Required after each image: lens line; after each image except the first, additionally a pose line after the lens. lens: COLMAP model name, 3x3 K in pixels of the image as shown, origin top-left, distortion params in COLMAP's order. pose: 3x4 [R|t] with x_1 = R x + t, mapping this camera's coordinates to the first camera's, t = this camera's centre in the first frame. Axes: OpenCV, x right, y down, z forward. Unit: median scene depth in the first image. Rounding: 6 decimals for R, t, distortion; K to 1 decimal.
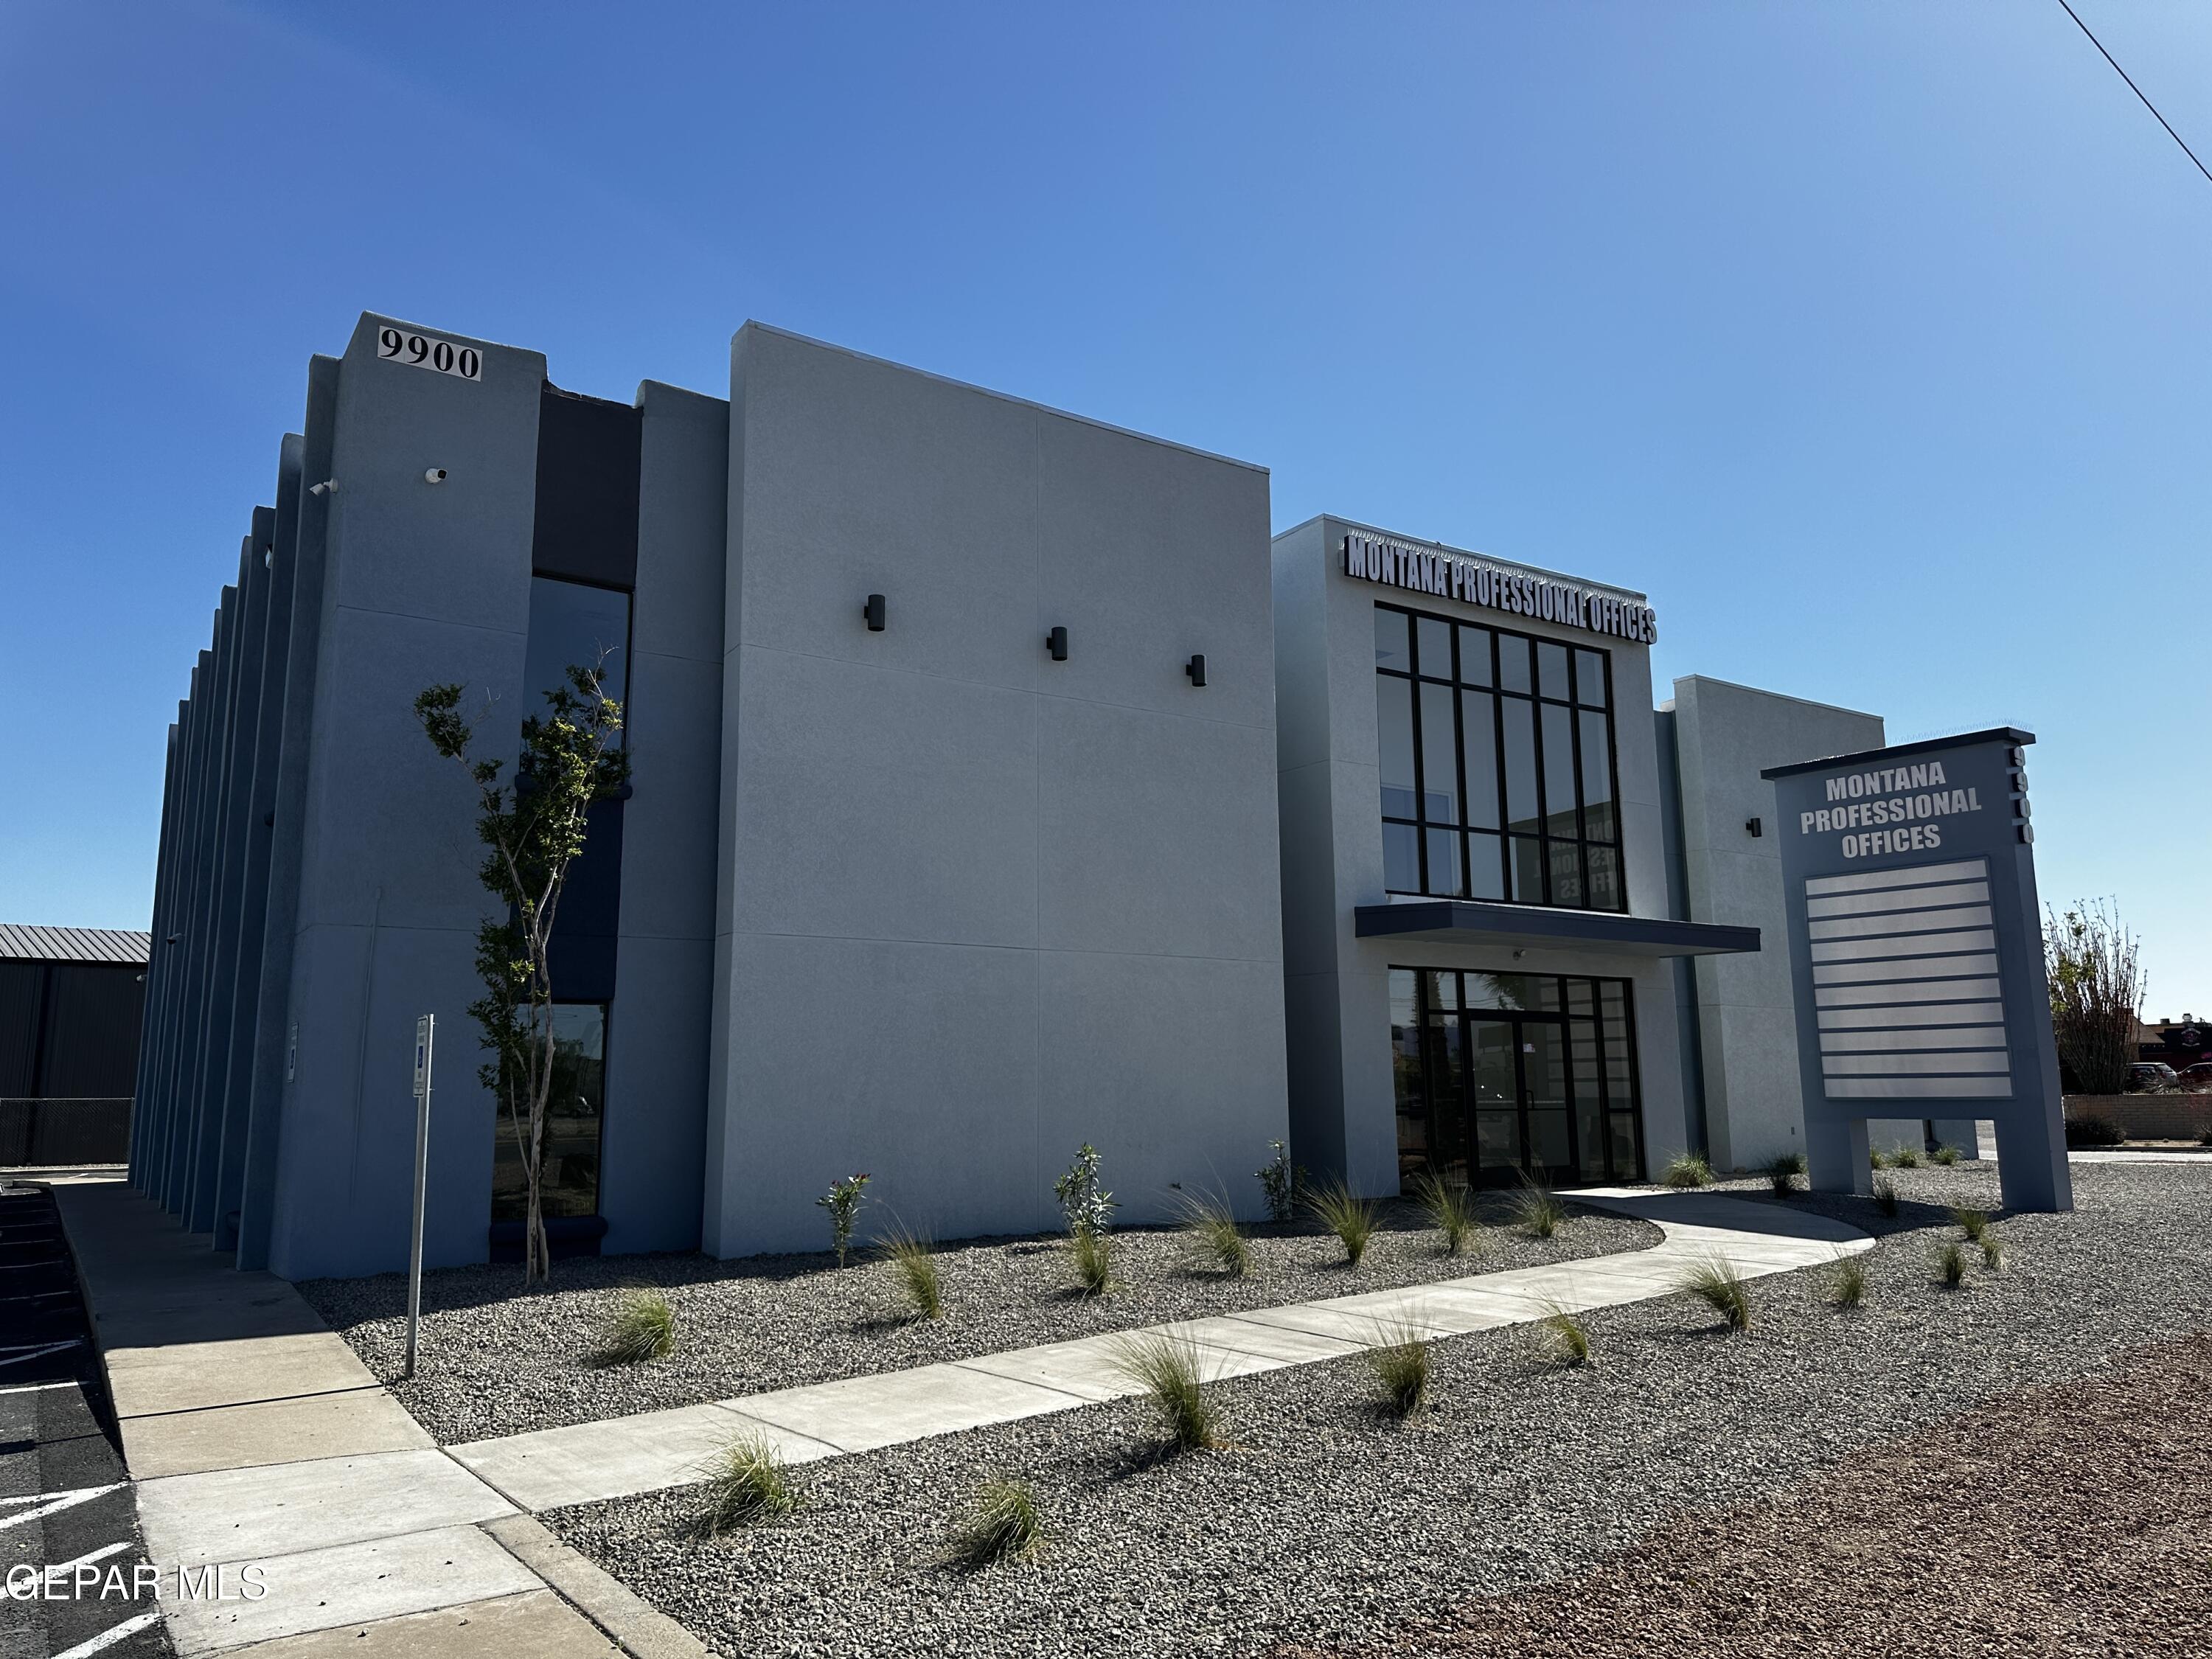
lens RADIAL K [[1549.9, 0, 1106.0], [0, 1549.9, 829.5], [0, 0, 1]] dist [0.097683, -0.160645]
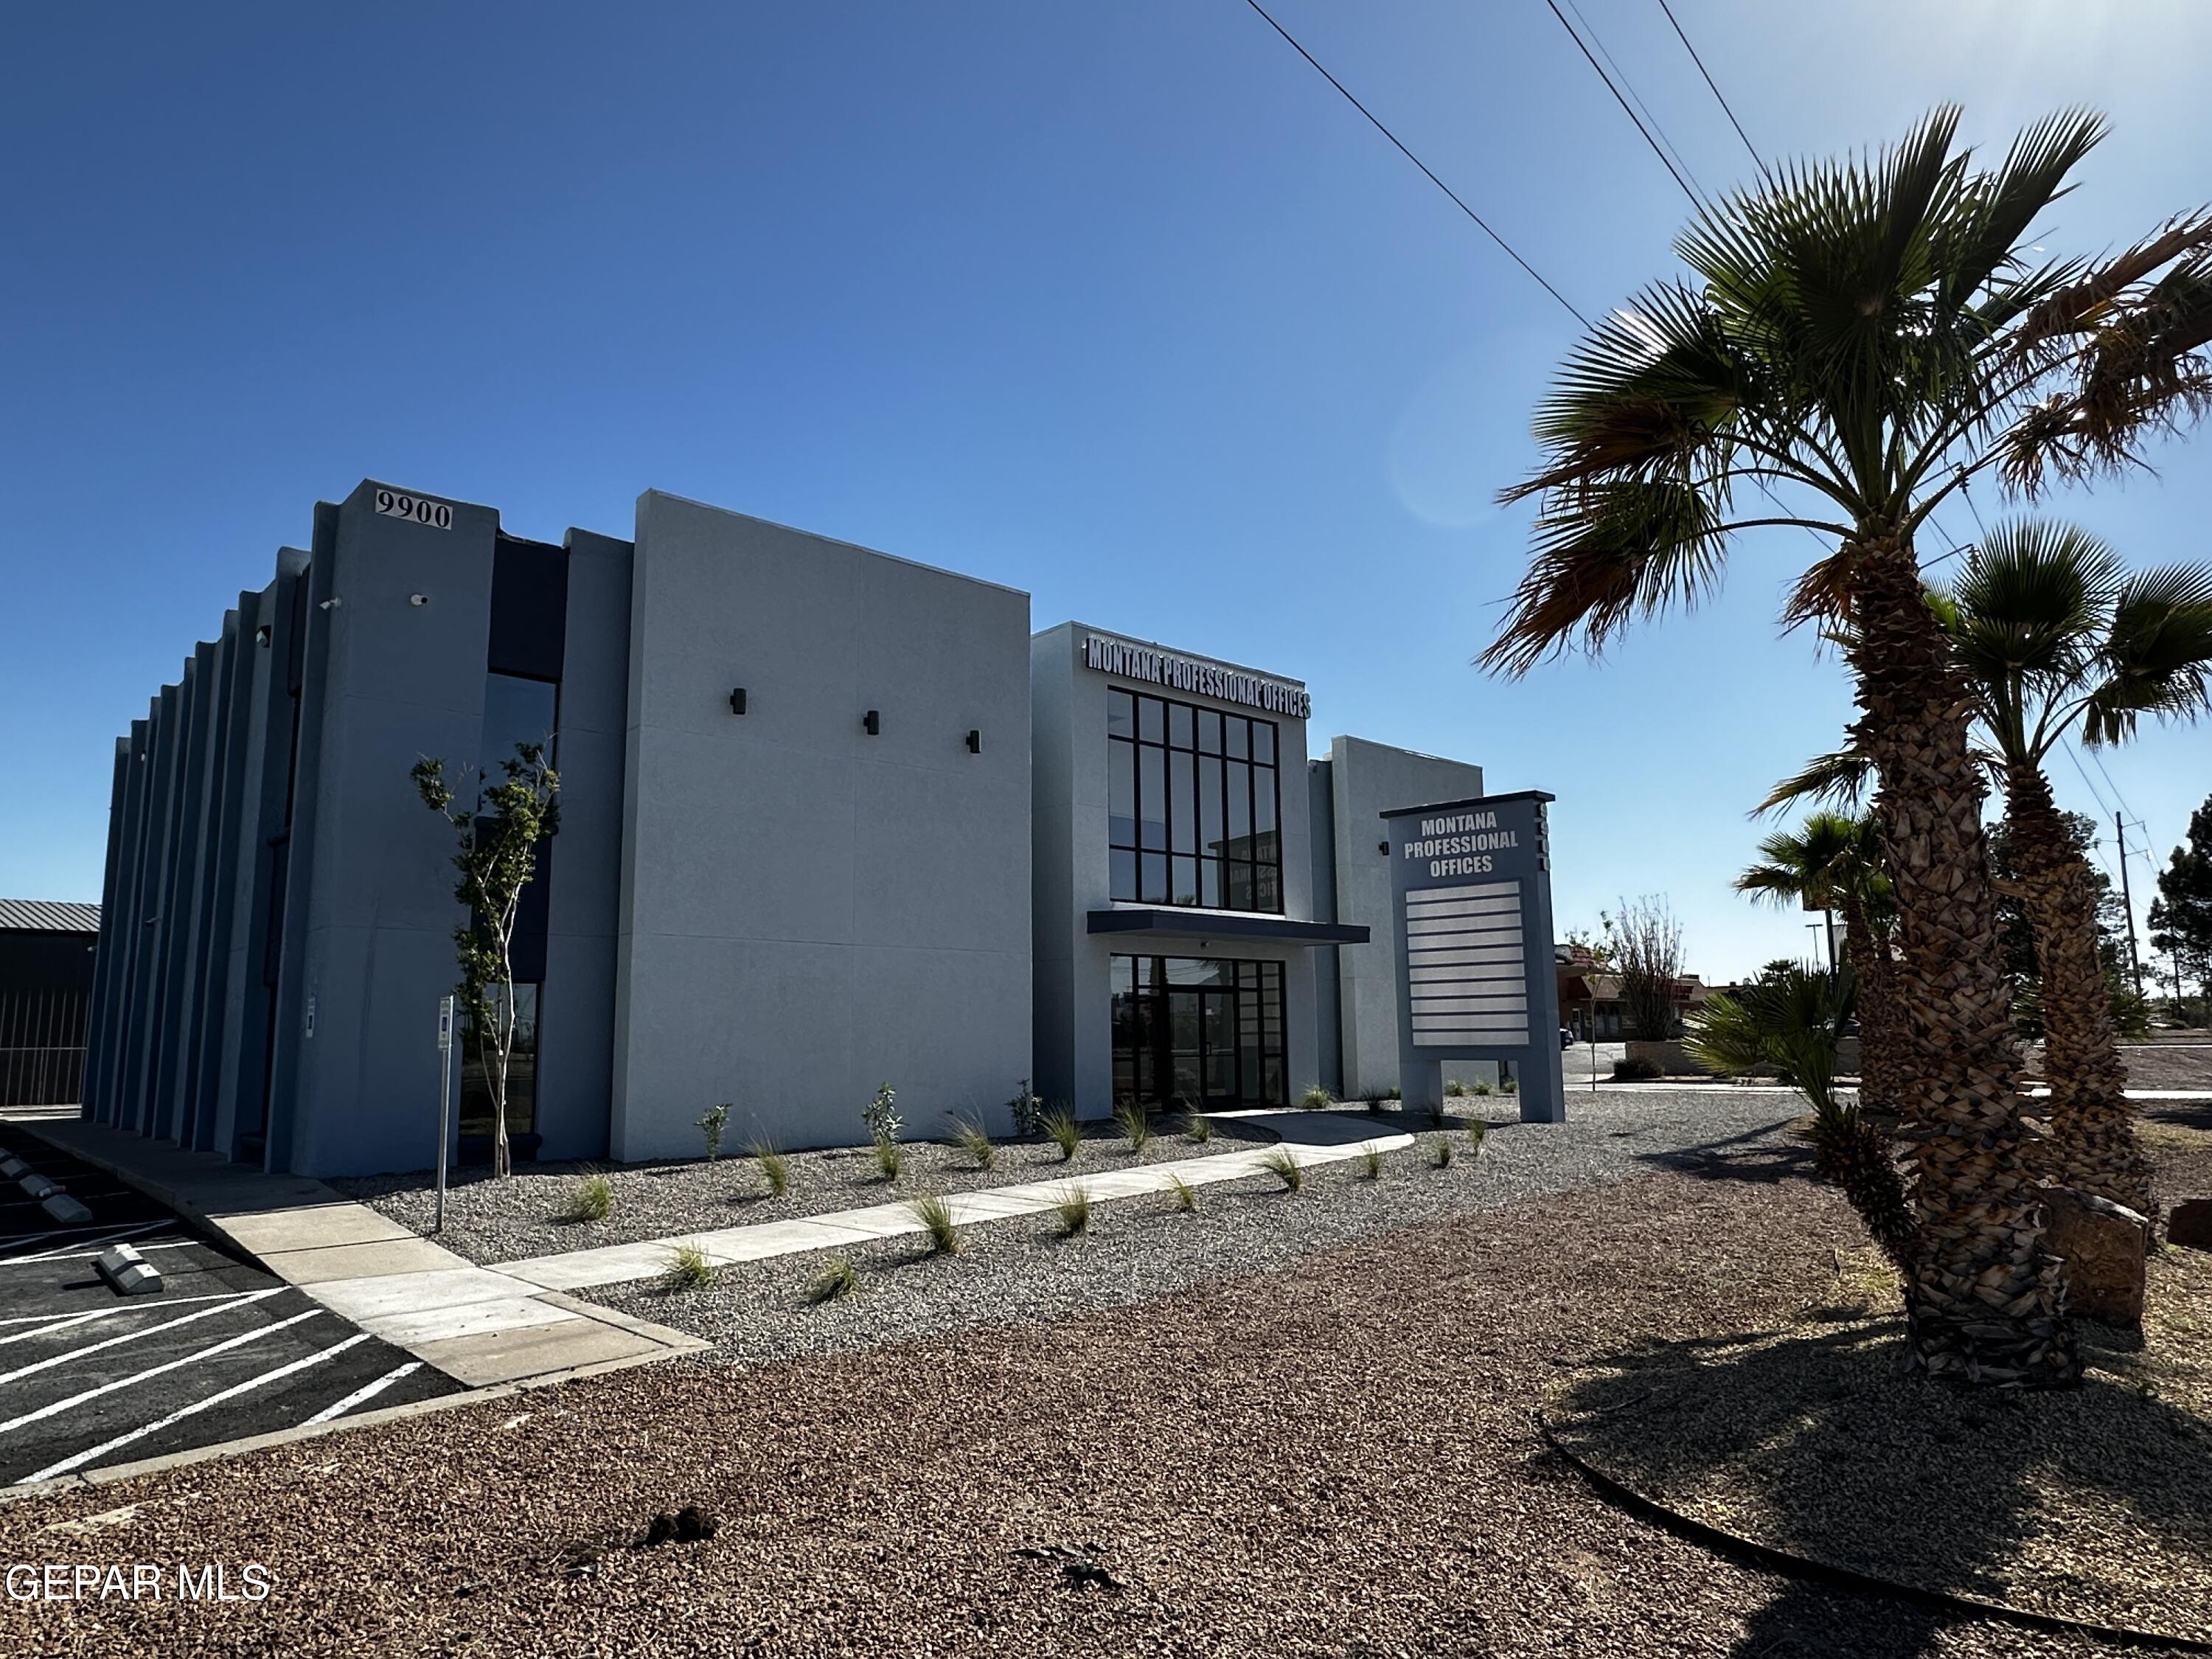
lens RADIAL K [[1356.5, 0, 1112.9], [0, 1356.5, 836.0], [0, 0, 1]] dist [0.000375, -0.002011]
pose [[0.988495, 0.020674, 0.149833, 0.001844], [-0.023258, 0.999609, 0.015513, -0.037585], [-0.149453, -0.018819, 0.988590, -0.202224]]
